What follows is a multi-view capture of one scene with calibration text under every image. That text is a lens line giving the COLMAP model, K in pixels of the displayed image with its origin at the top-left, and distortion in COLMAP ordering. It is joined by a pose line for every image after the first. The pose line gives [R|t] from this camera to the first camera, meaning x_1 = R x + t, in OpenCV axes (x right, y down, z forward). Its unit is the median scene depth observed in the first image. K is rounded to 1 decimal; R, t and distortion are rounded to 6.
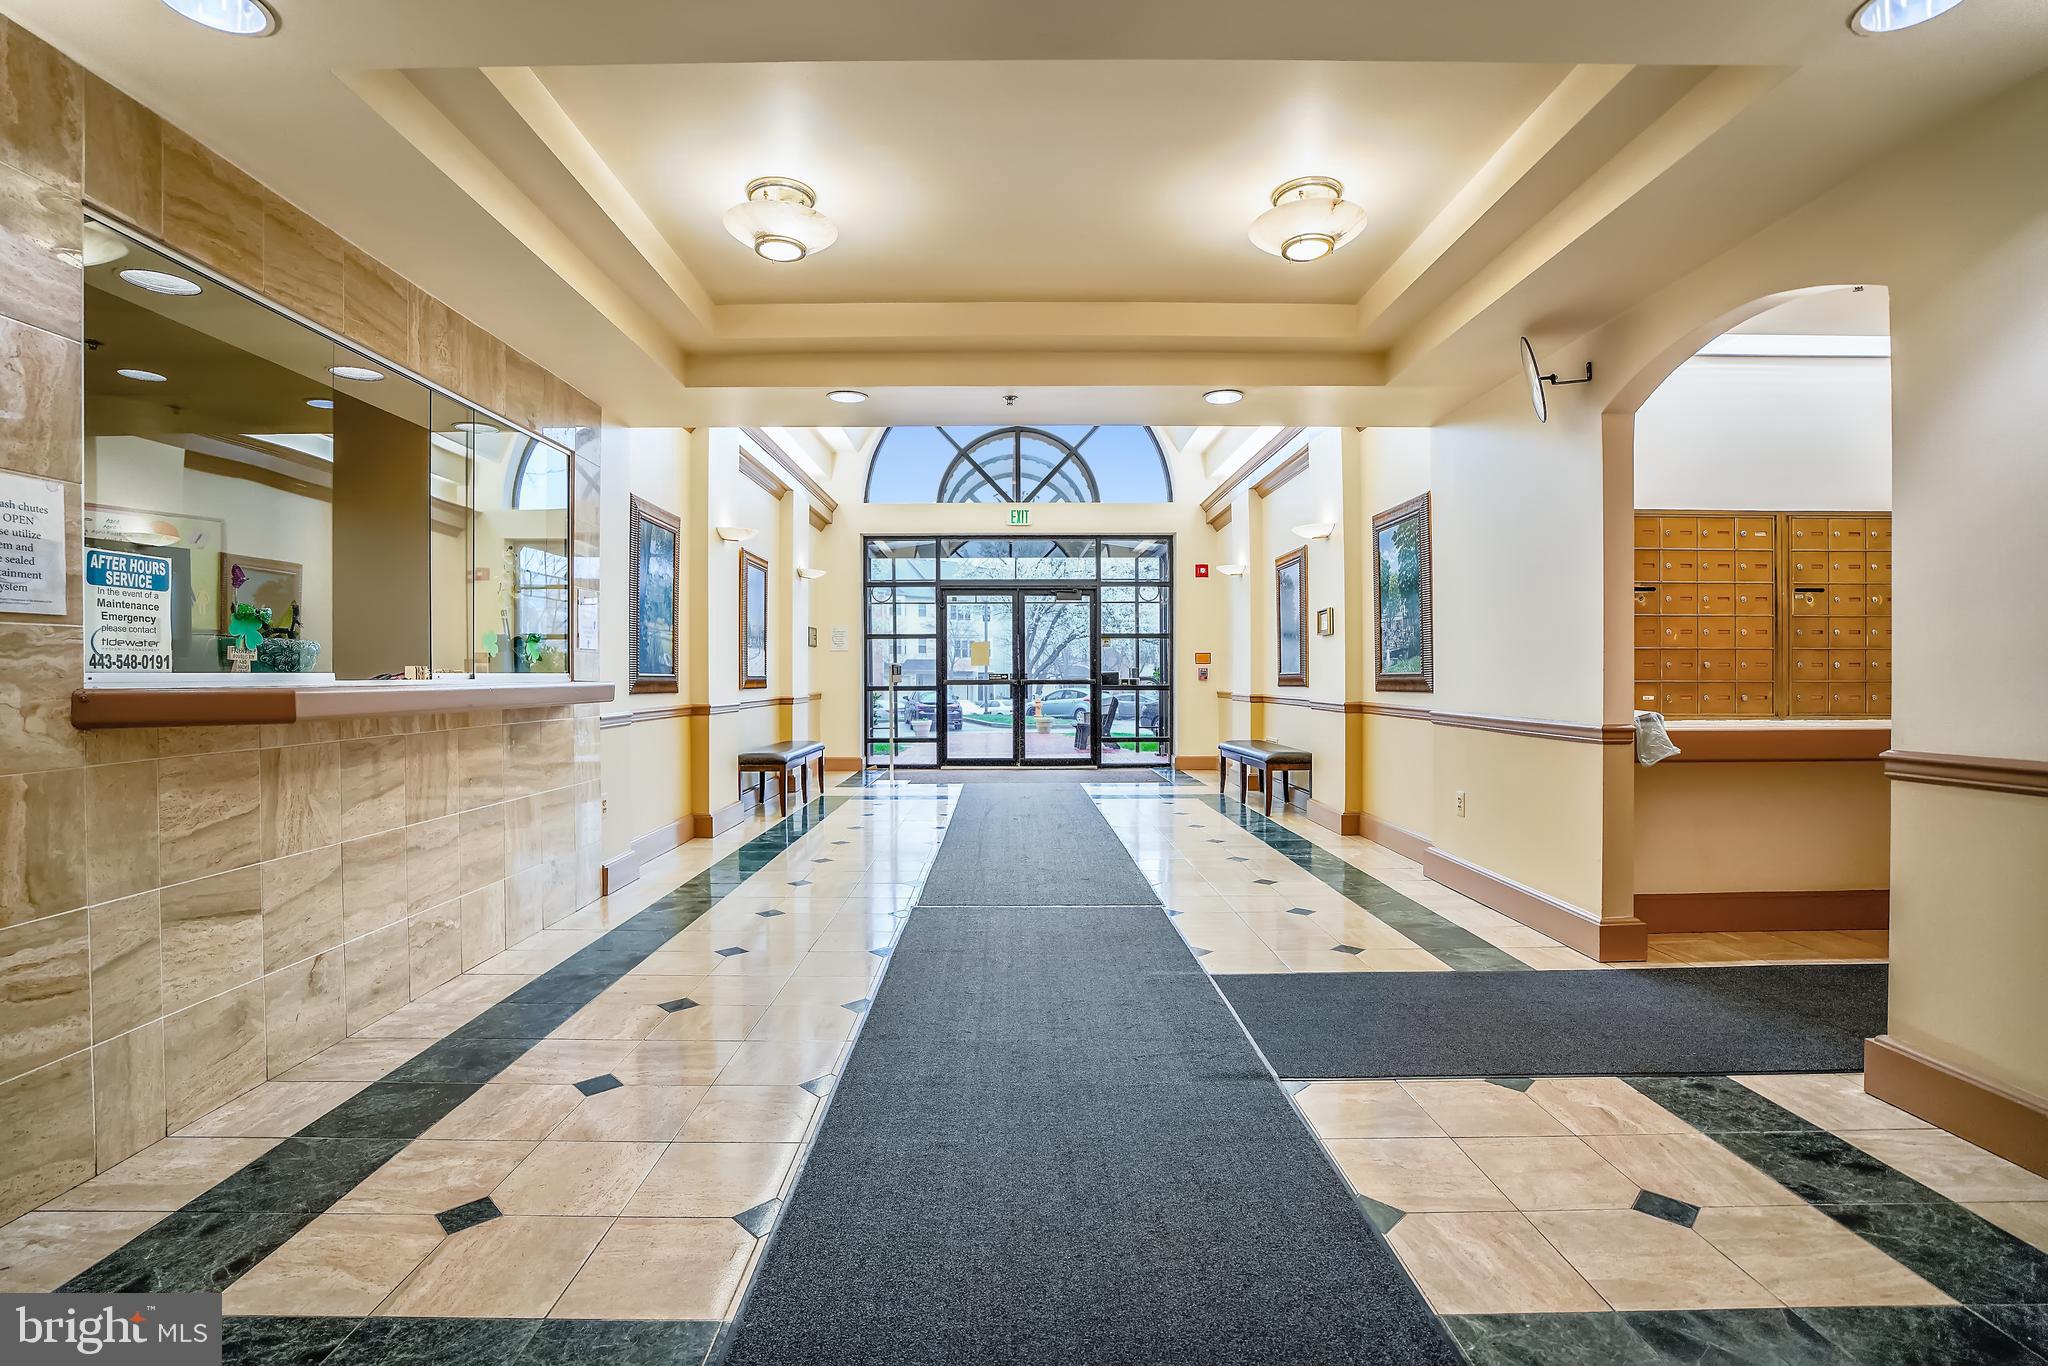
lens RADIAL K [[950.6, 0, 1024.0], [0, 950.6, 683.0], [0, 0, 1]] dist [-0.000603, -0.000043]
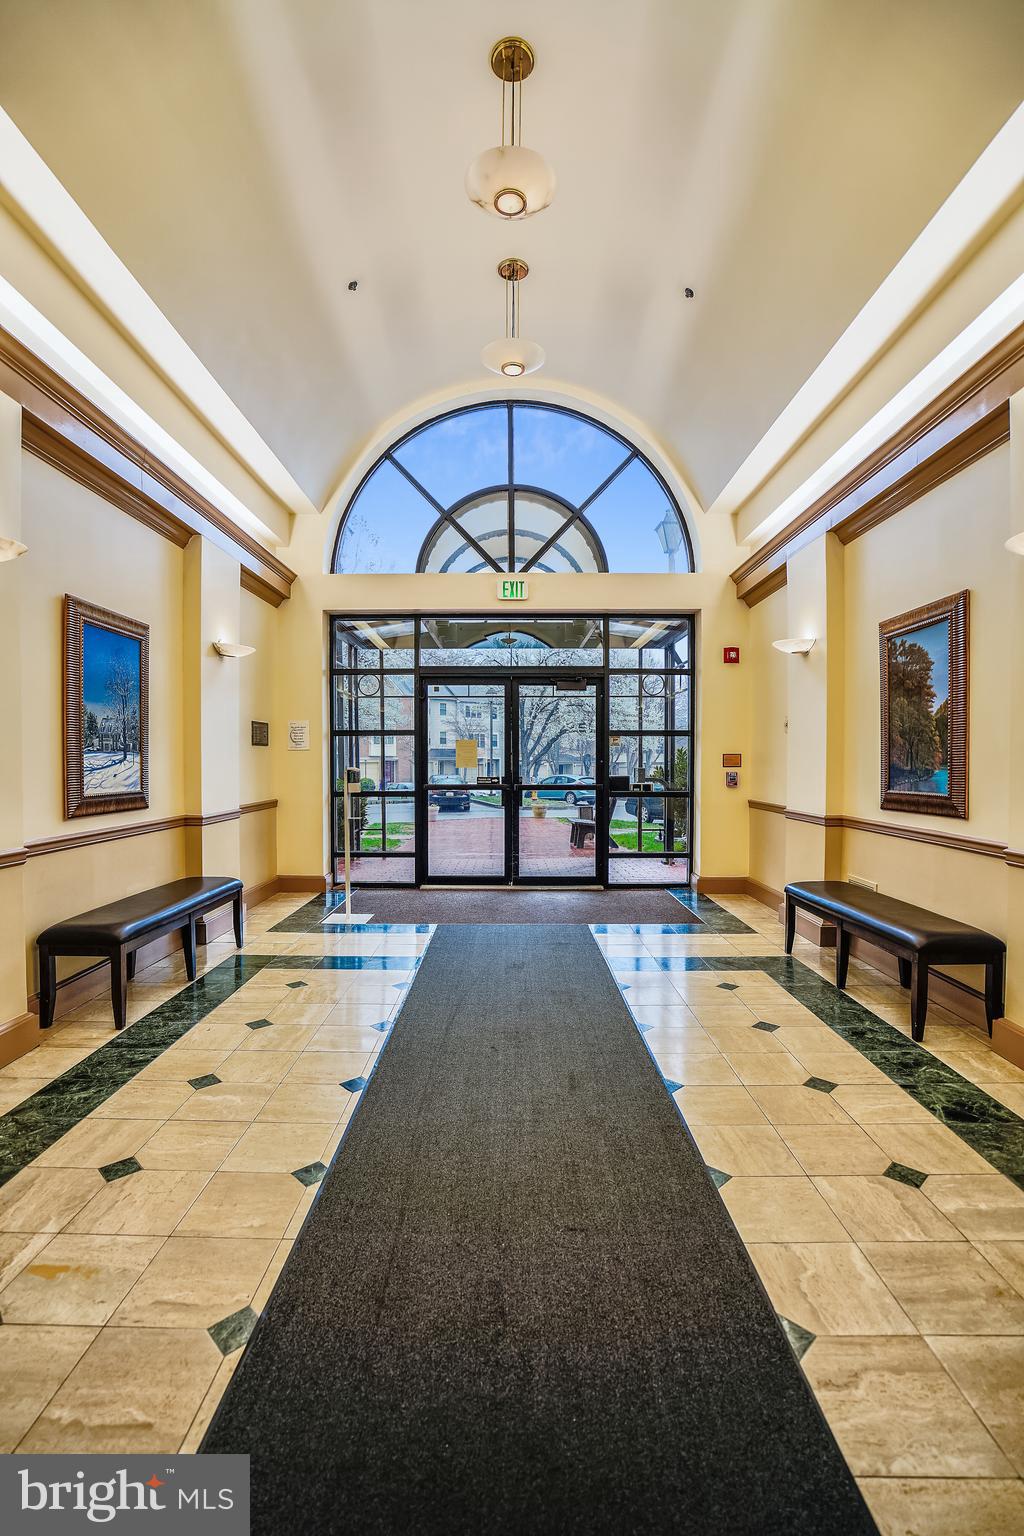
lens RADIAL K [[712.9, 0, 512.0], [0, 712.9, 768.0], [0, 0, 1]] dist [-0.000603, -0.000043]
pose [[0.999846, 0.004508, -0.016968, 0.005609], [-0.004446, 0.999983, 0.003688, -0.020494], [0.016984, -0.003612, 0.999849, 0.367646]]
